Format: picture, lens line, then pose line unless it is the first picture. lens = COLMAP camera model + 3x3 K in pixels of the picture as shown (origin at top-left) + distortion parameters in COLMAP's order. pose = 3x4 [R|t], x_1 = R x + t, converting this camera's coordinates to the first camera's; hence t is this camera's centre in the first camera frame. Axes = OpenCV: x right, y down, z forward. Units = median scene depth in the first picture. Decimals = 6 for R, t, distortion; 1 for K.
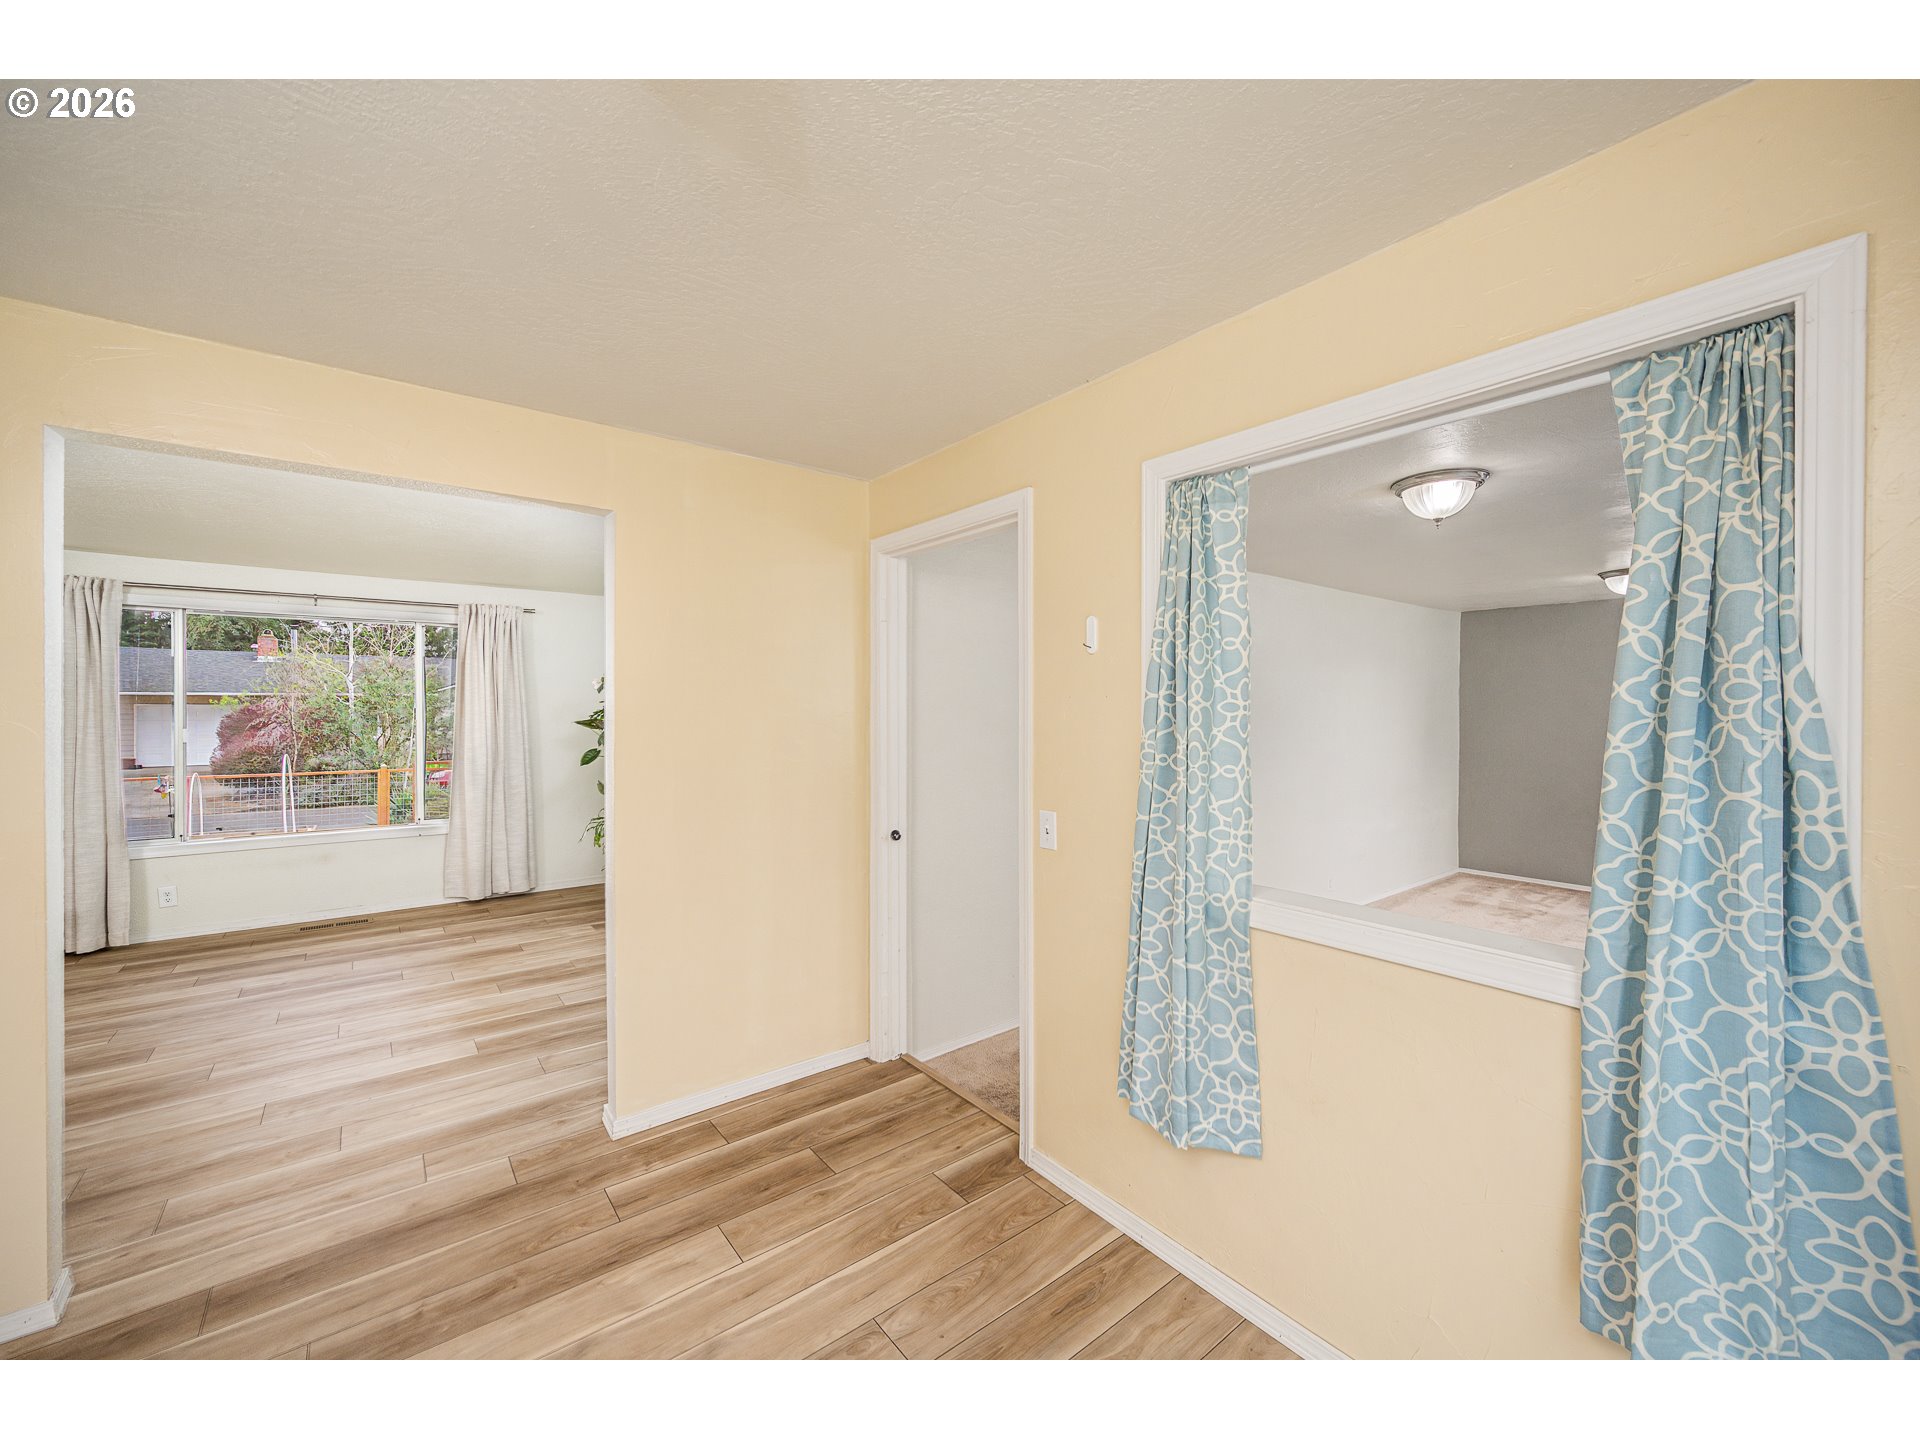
lens RADIAL K [[761.3, 0, 974.0], [0, 761.3, 707.1], [0, 0, 1]] dist [0.000962, -0.001011]
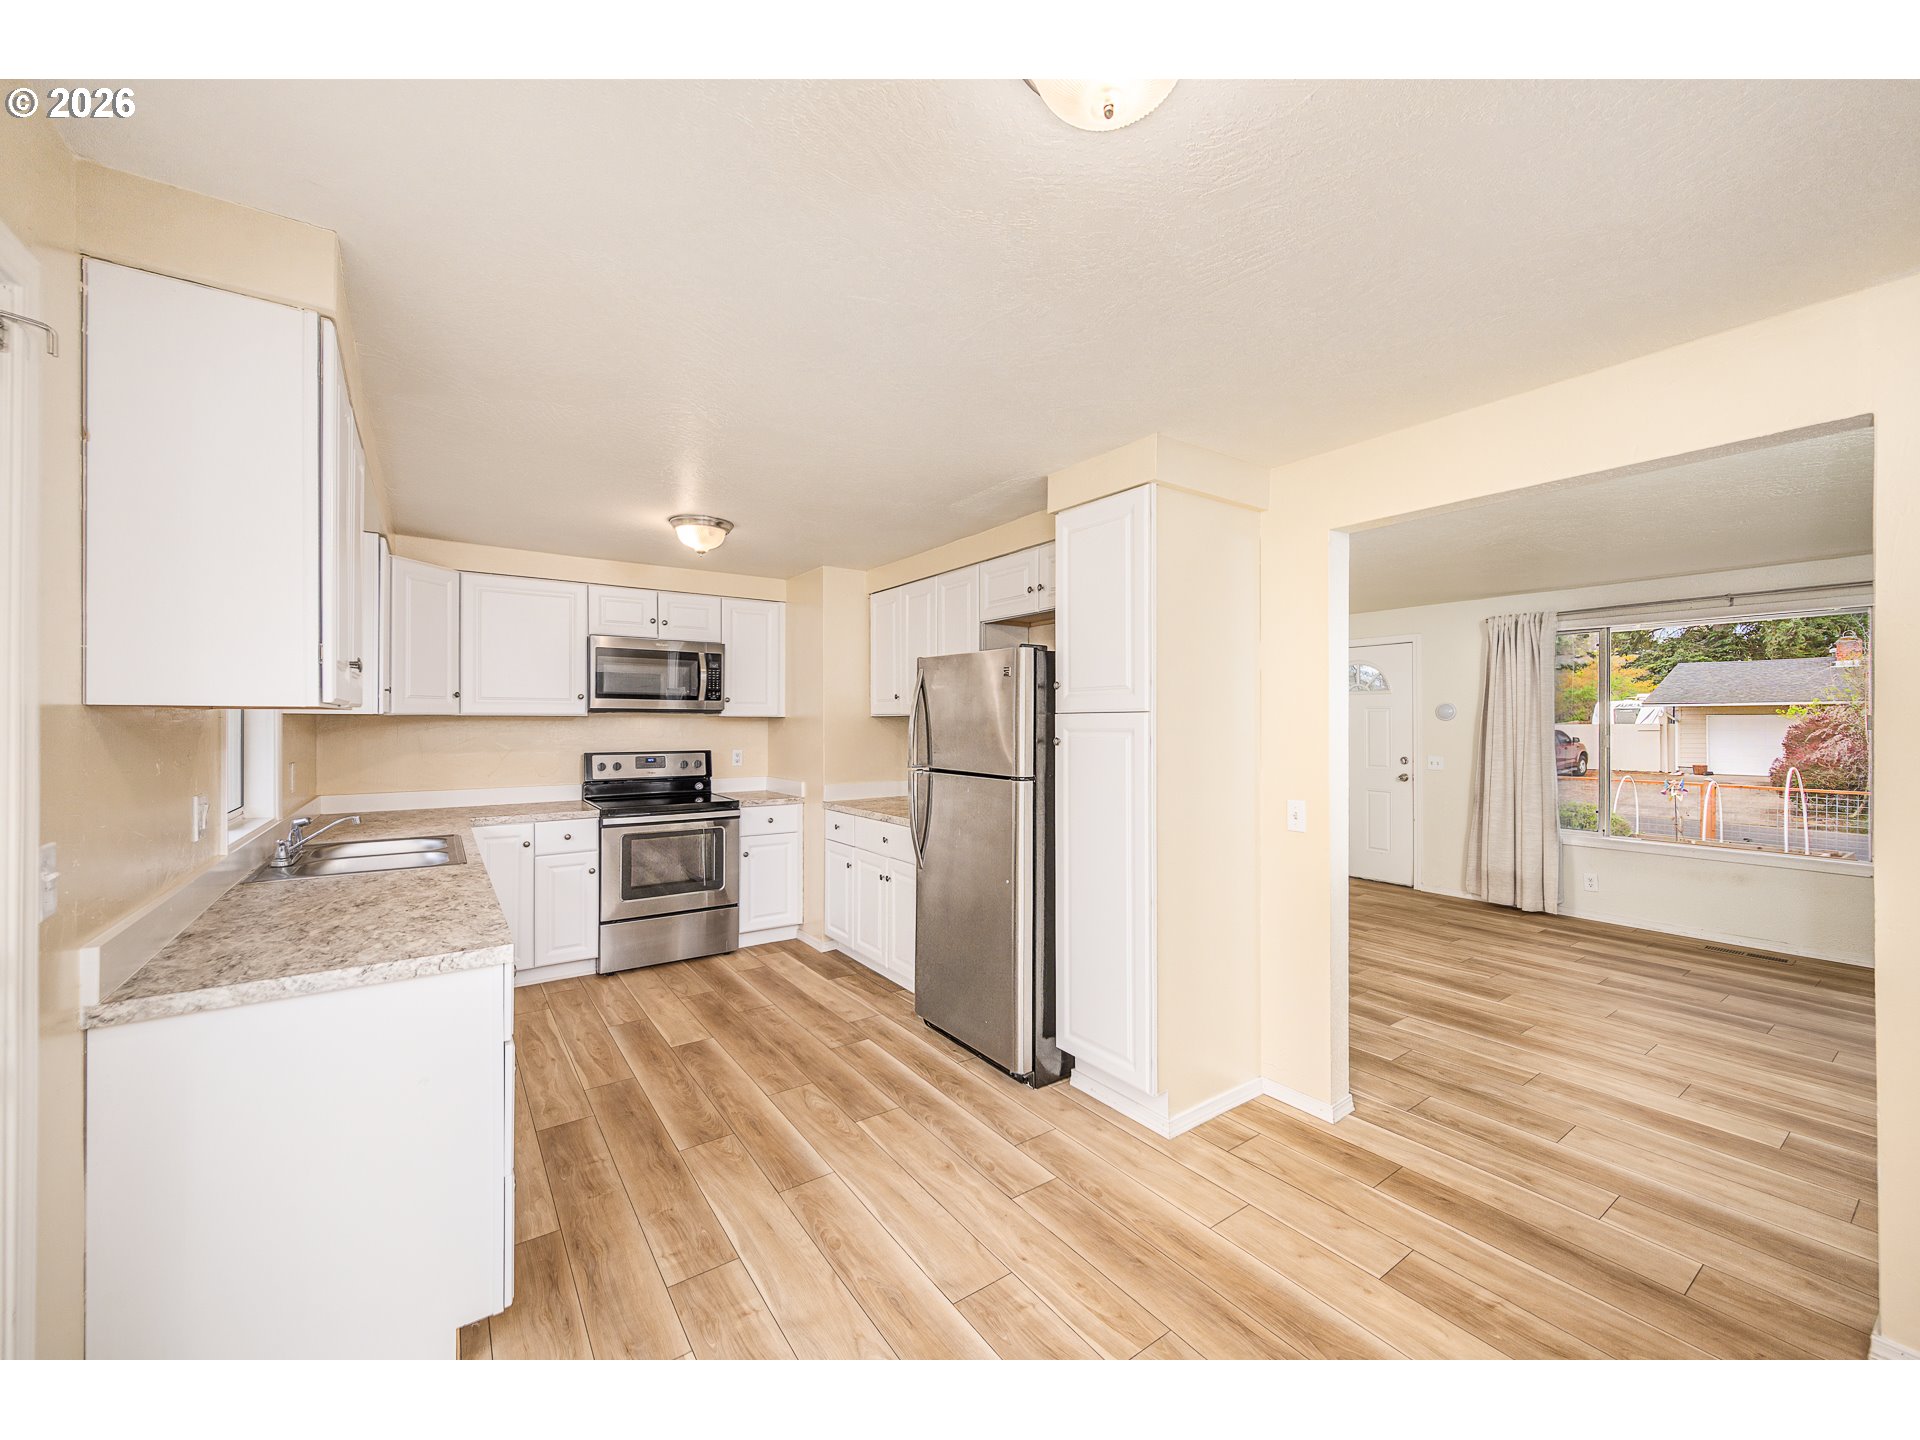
lens RADIAL K [[761.3, 0, 965.2], [0, 761.3, 718.3], [0, 0, 1]] dist [0.000962, -0.001011]
pose [[-0.056116, -0.001474, -0.998423, 0.162867], [0.002358, 0.999996, -0.001609, 0.007048], [0.998421, -0.002445, -0.056112, 0.179679]]
